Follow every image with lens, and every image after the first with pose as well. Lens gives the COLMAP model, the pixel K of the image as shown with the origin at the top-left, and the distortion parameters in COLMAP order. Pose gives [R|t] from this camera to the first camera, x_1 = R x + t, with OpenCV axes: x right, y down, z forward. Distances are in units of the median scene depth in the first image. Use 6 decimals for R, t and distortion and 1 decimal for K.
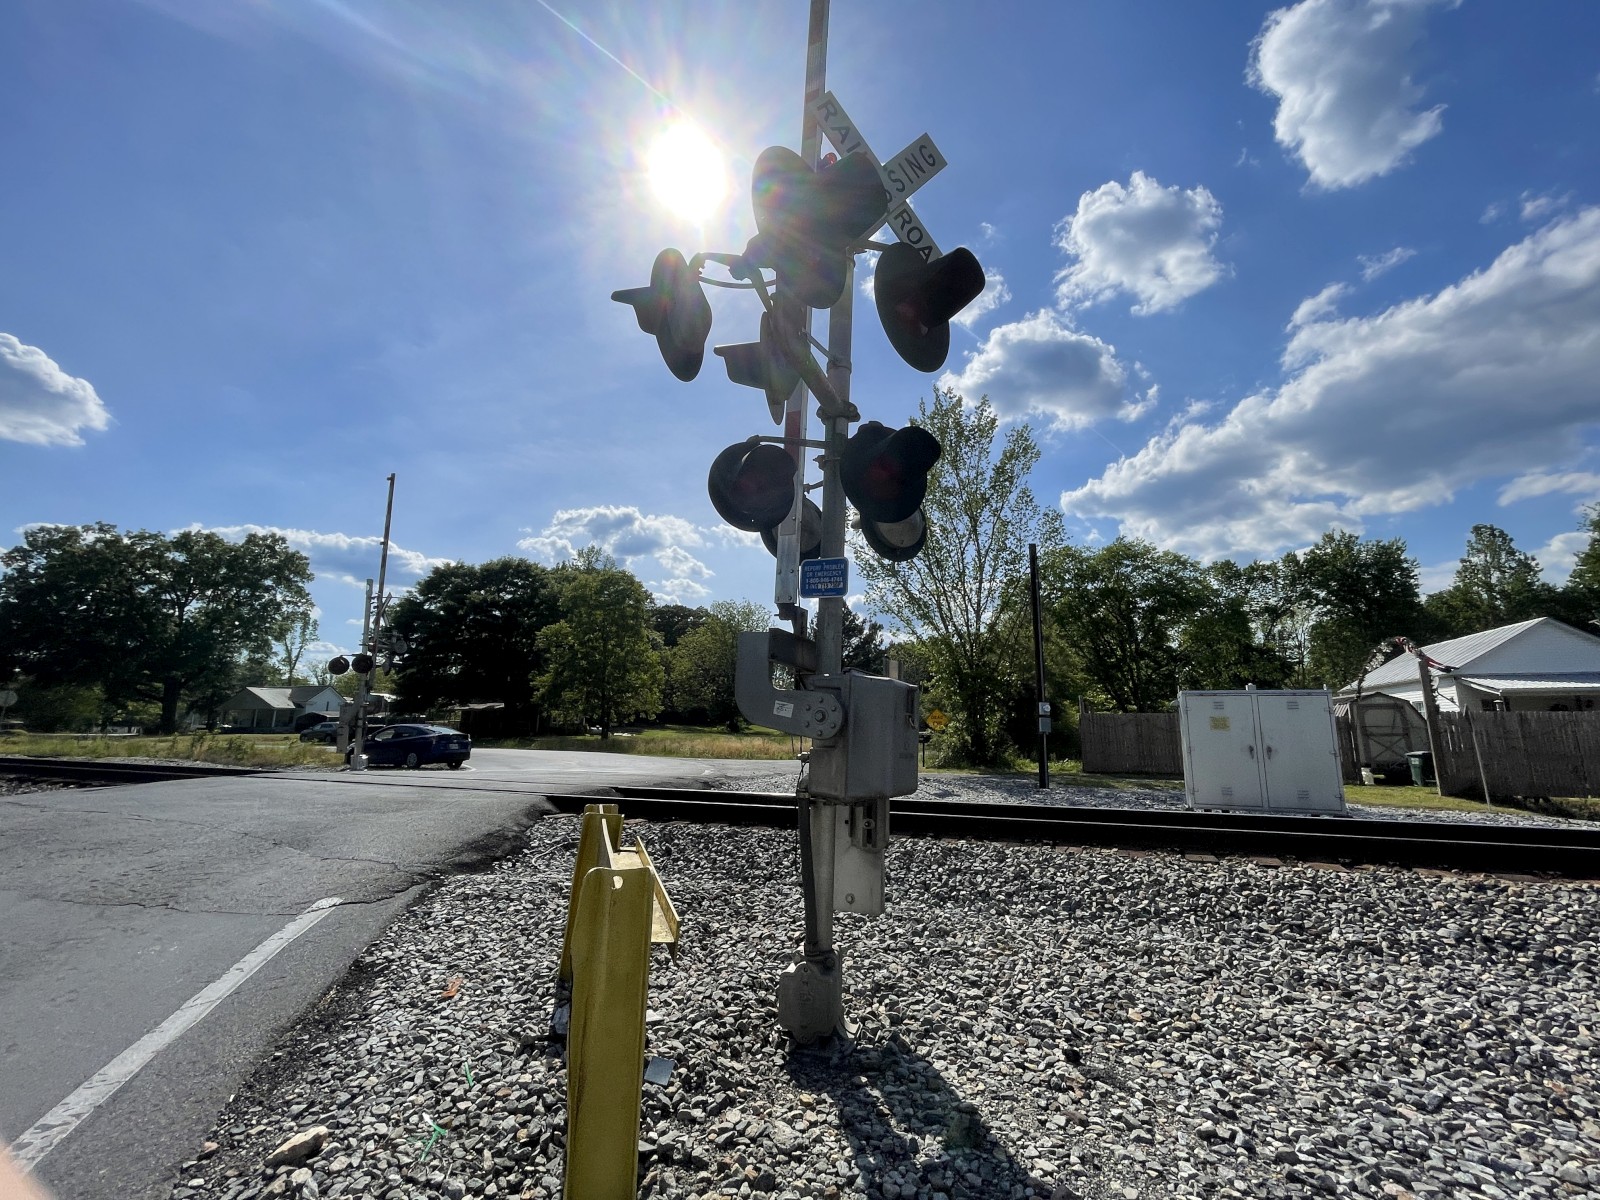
lens RADIAL K [[685.3, 0, 806.1], [0, 685.3, 599.6], [0, 0, 1]] dist [0.000368, -0.000660]
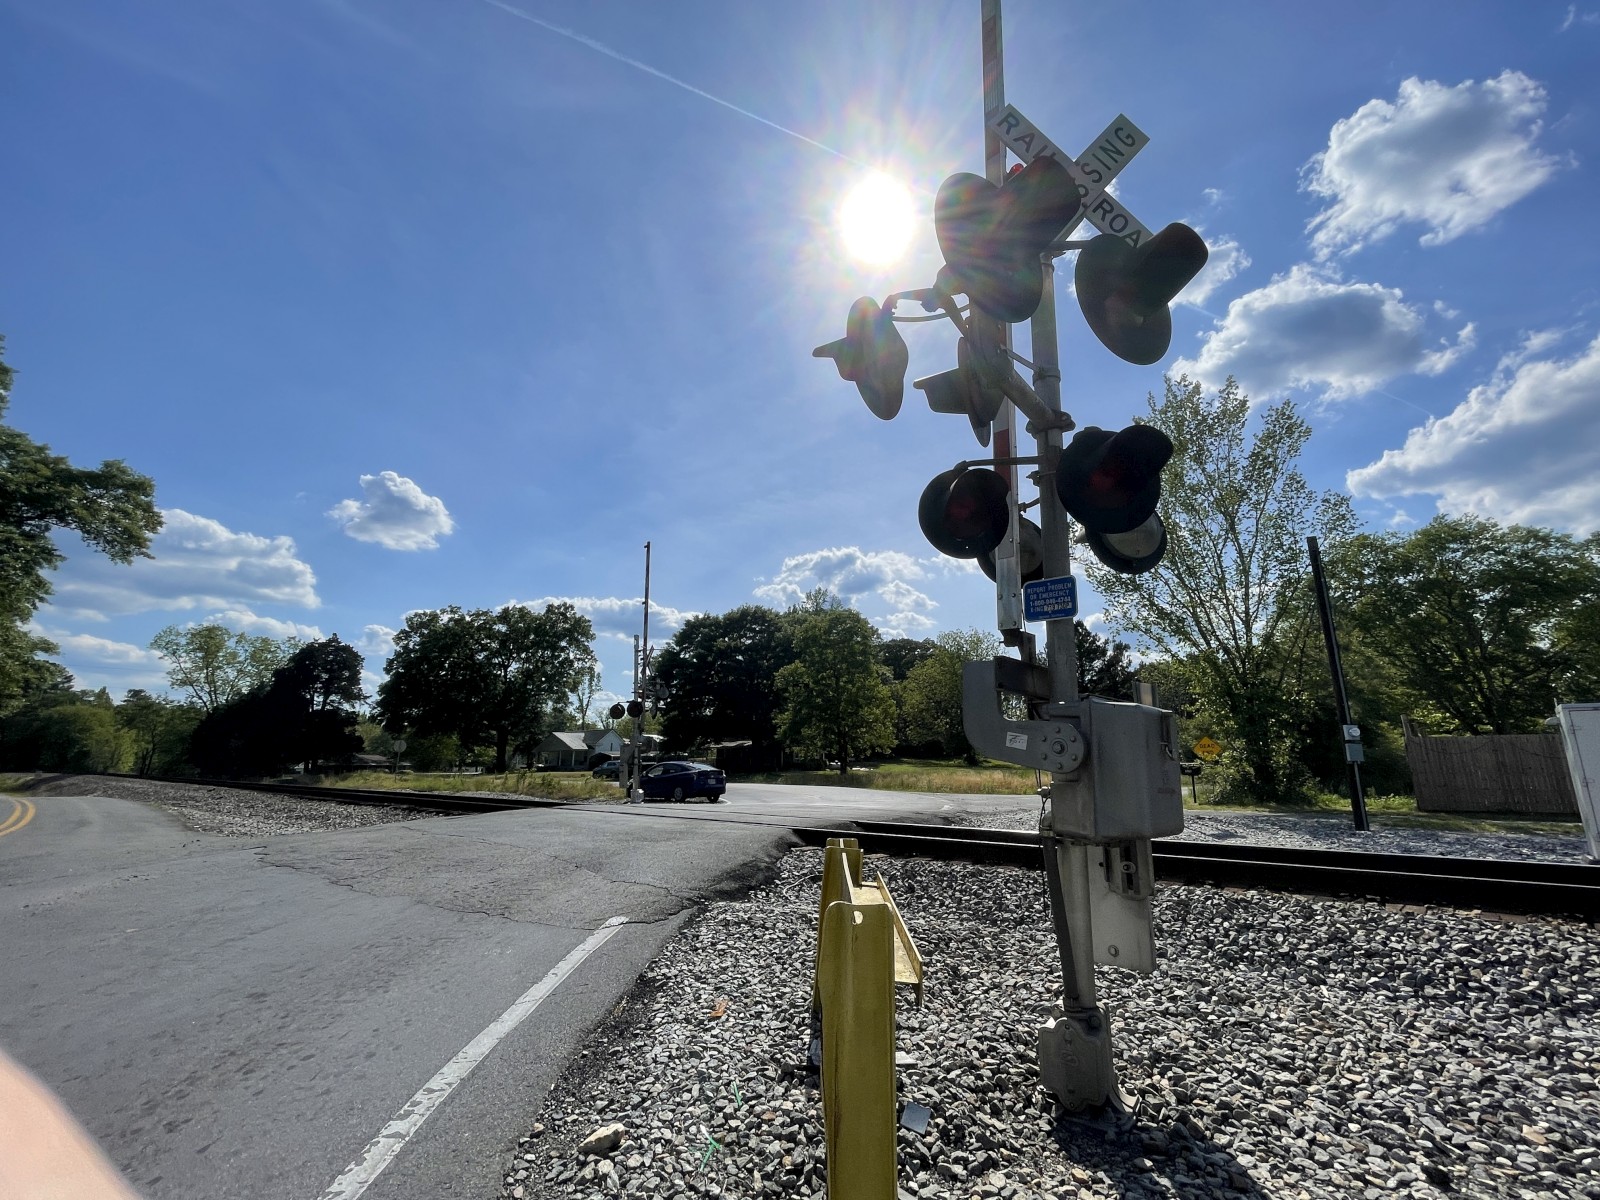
lens RADIAL K [[685.3, 0, 806.1], [0, 685.3, 599.6], [0, 0, 1]] dist [0.000368, -0.000660]
pose [[0.944427, -0.088141, -0.316685, 0.006070], [0.073096, 0.995572, -0.059103, 0.000032], [0.320492, 0.032670, 0.946688, 0.001380]]
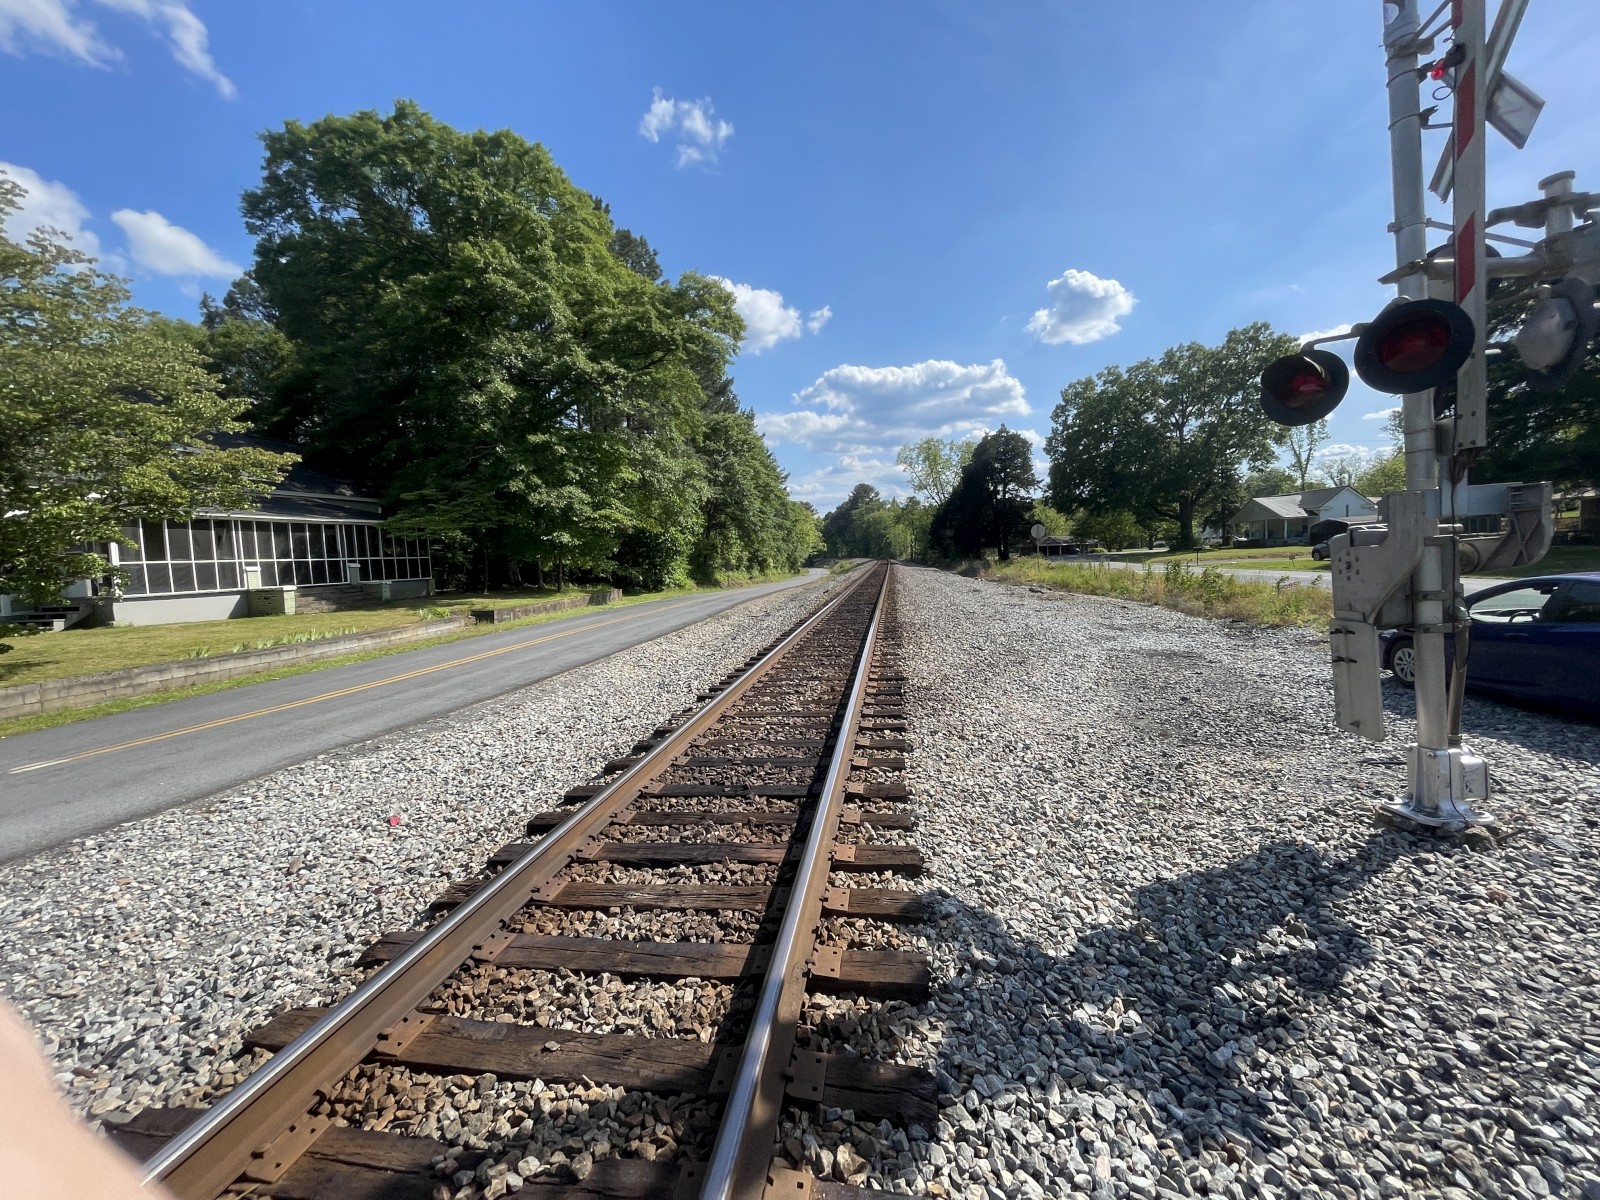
lens RADIAL K [[642.7, 0, 808.4], [0, 642.7, 603.2], [0, 0, 1]] dist [-0.002697, -0.000133]
pose [[0.261588, 0.051619, -0.963798, -0.418134], [0.231397, 0.966092, 0.114546, 0.088314], [0.937031, -0.252984, 0.240774, 0.633648]]
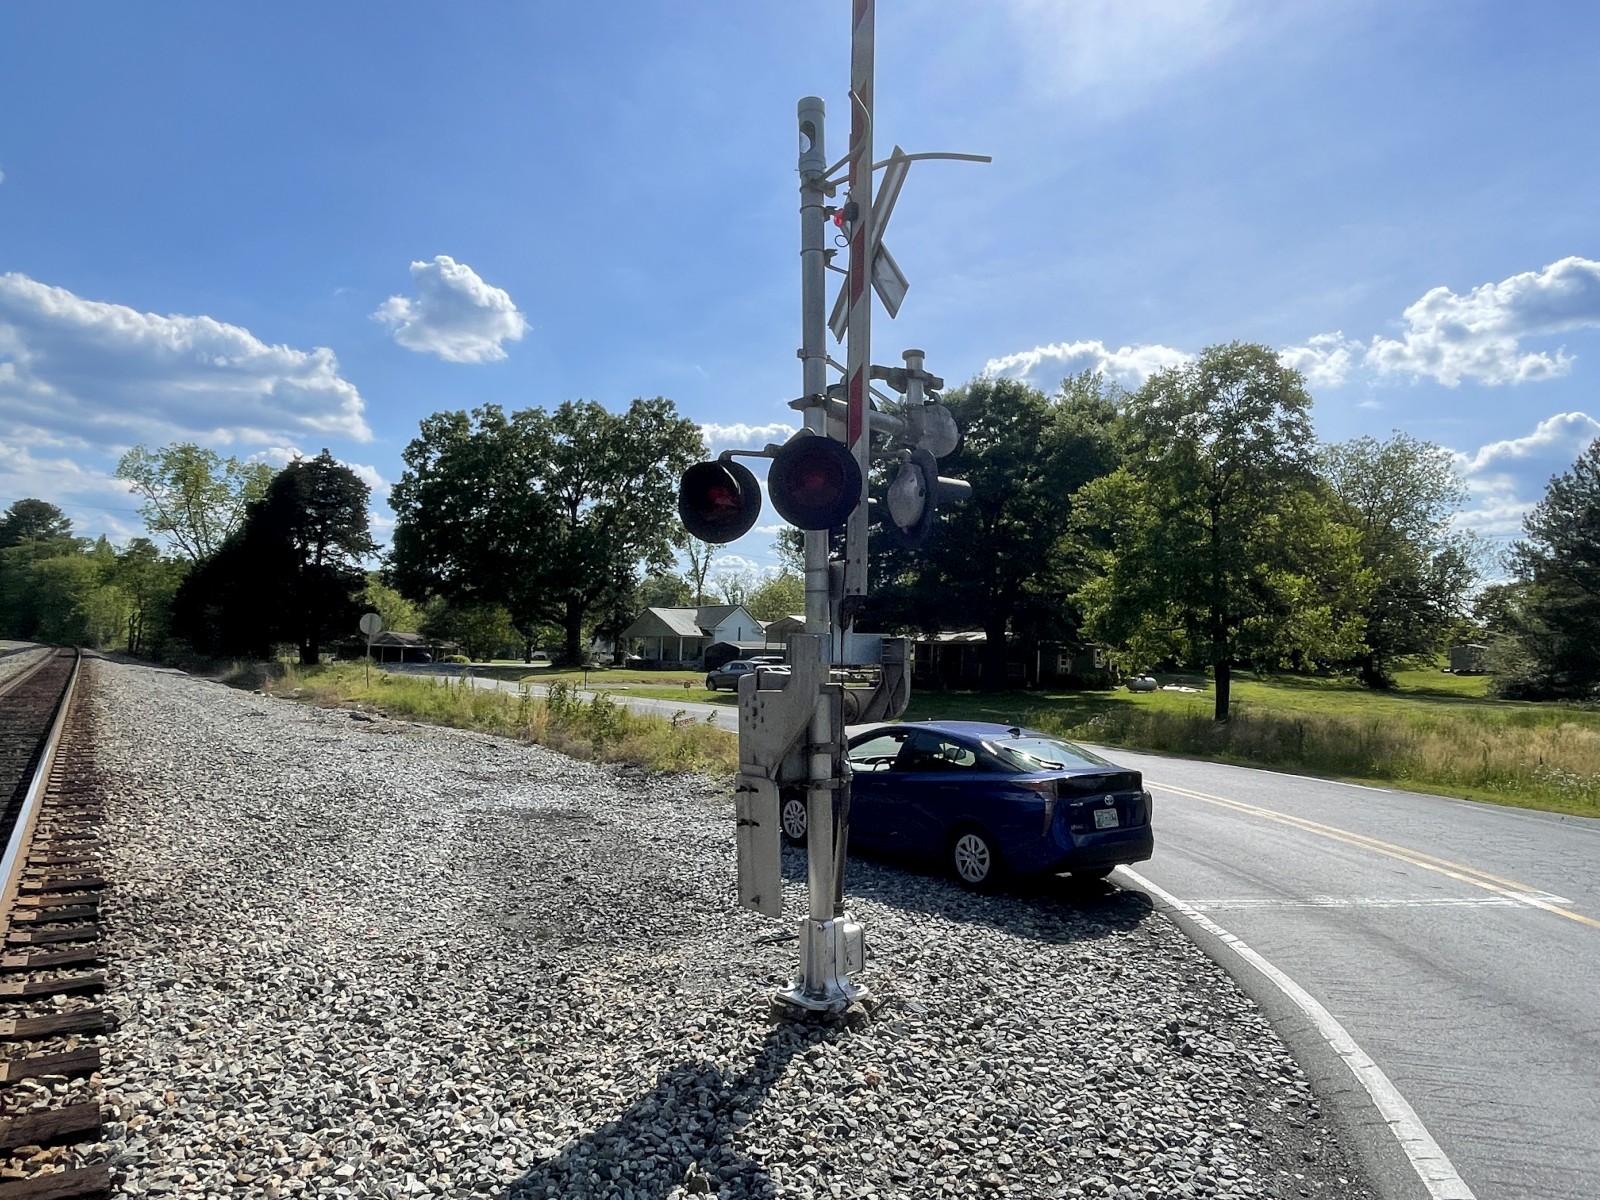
lens RADIAL K [[975.0, 0, 805.9], [0, 975.0, 605.2], [0, 0, 1]] dist [-0.004565, 0.000475]
pose [[0.857876, -0.005458, -0.513828, -0.420834], [0.070069, 0.991846, 0.106451, 0.083359], [0.509057, -0.127326, 0.851263, 0.629689]]
